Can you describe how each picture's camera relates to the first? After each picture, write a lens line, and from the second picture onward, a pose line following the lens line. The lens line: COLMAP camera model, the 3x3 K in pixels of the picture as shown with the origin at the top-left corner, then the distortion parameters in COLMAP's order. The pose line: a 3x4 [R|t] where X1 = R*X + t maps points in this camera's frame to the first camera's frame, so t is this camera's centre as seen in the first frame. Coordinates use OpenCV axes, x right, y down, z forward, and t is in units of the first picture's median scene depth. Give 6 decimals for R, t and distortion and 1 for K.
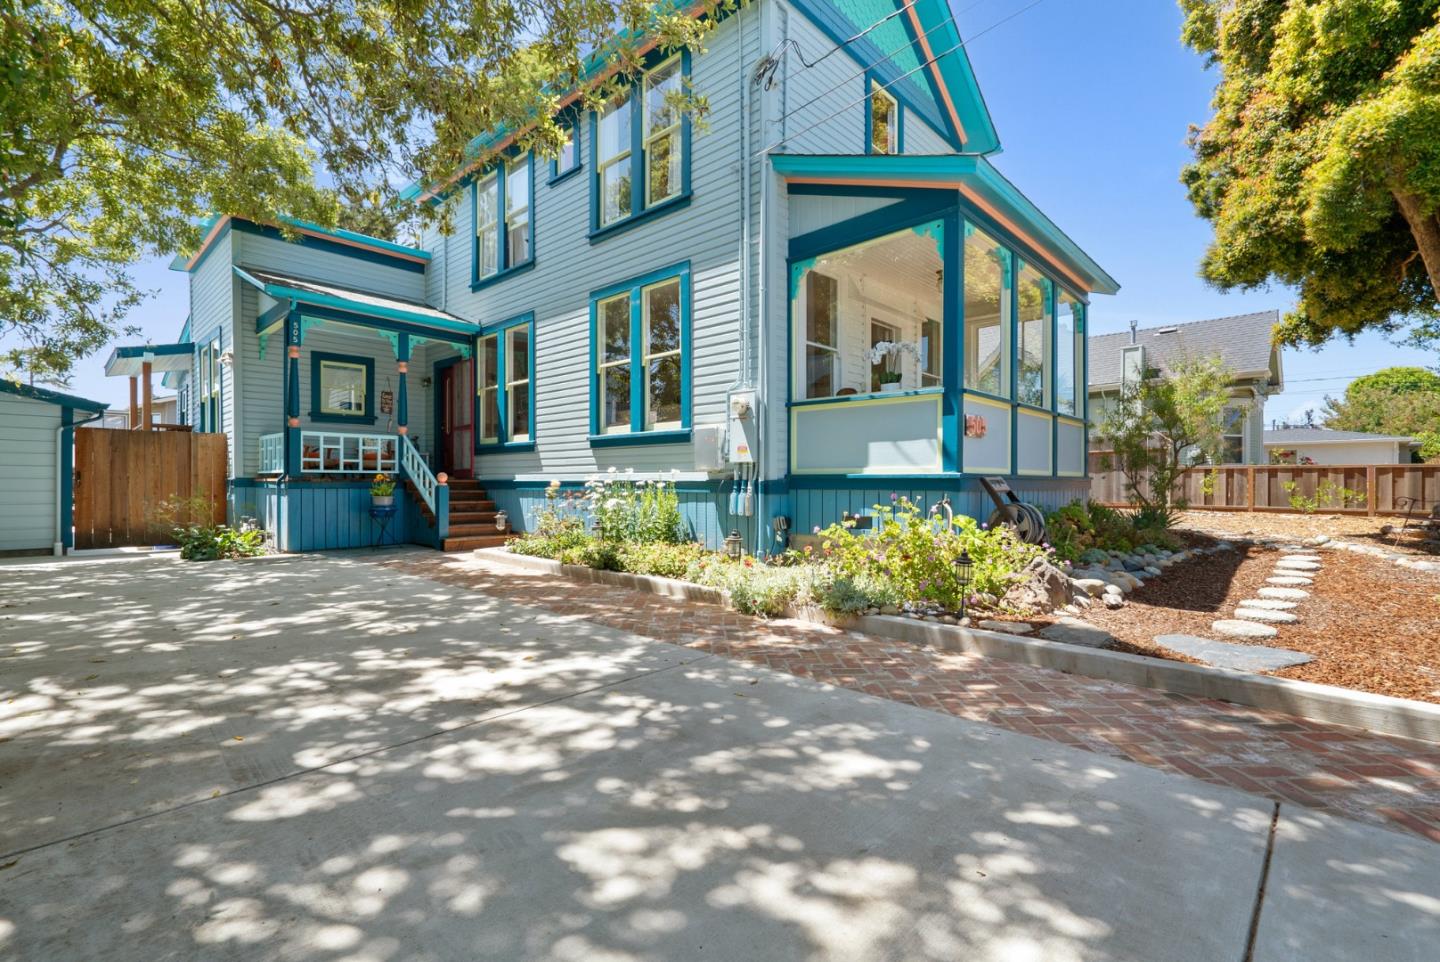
lens RADIAL K [[674.8, 0, 722.4], [0, 674.8, 488.6], [0, 0, 1]] dist [-0.000214, 0.000319]
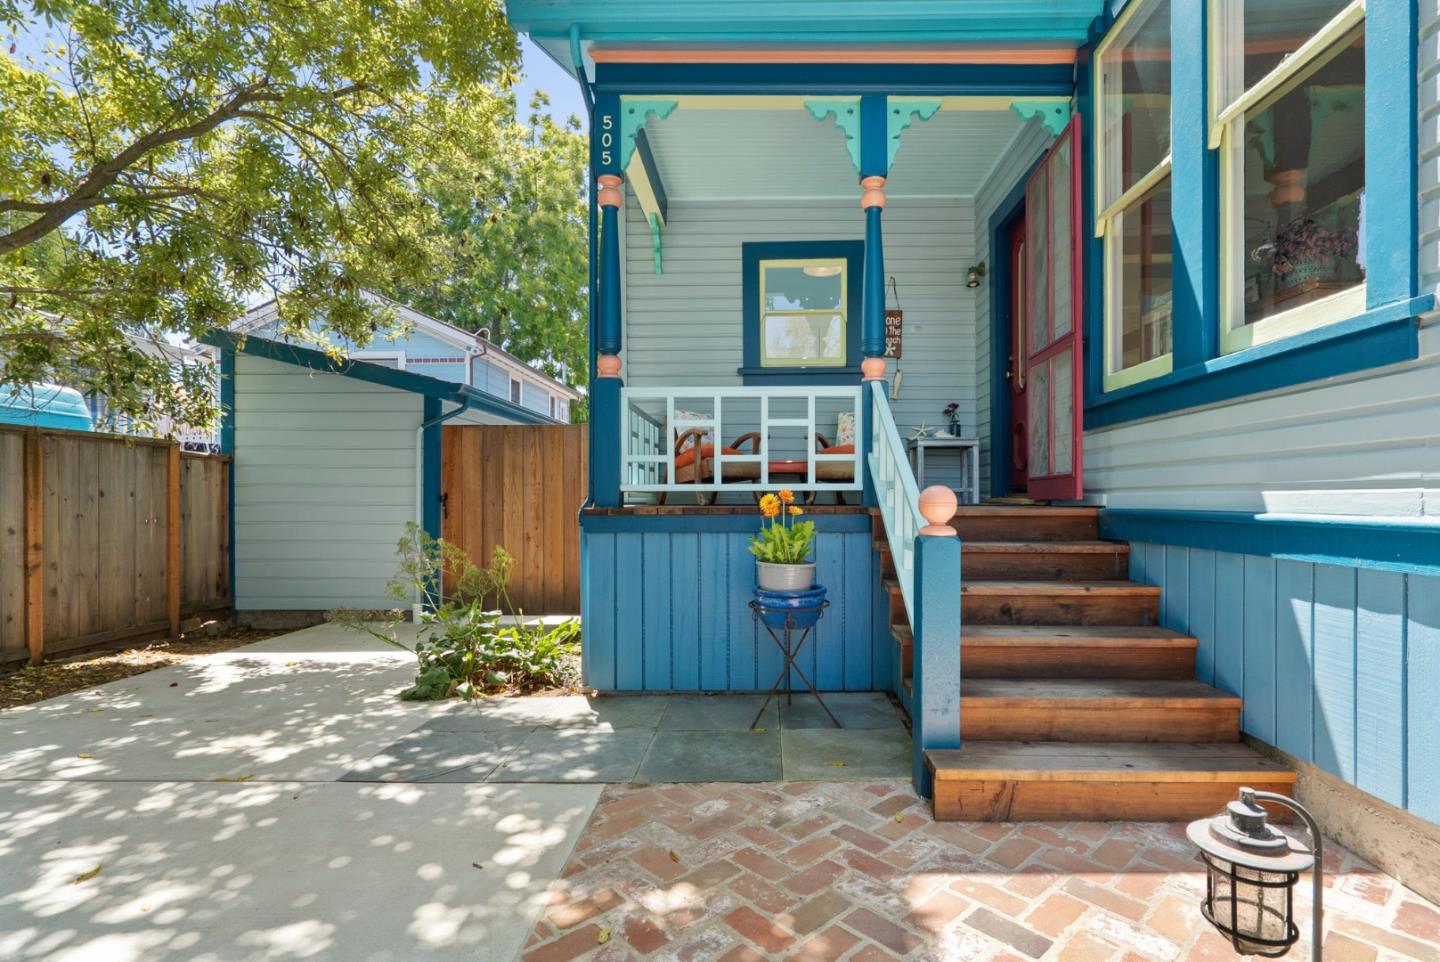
lens RADIAL K [[677.3, 0, 748.7], [0, 677.3, 496.9], [0, 0, 1]] dist [-0.001378, -0.000045]
pose [[0.664025, -0.001701, -0.747709, -0.250255], [-0.002263, 0.999988, -0.004284, -0.017602], [0.747707, 0.004536, 0.664013, 0.714525]]
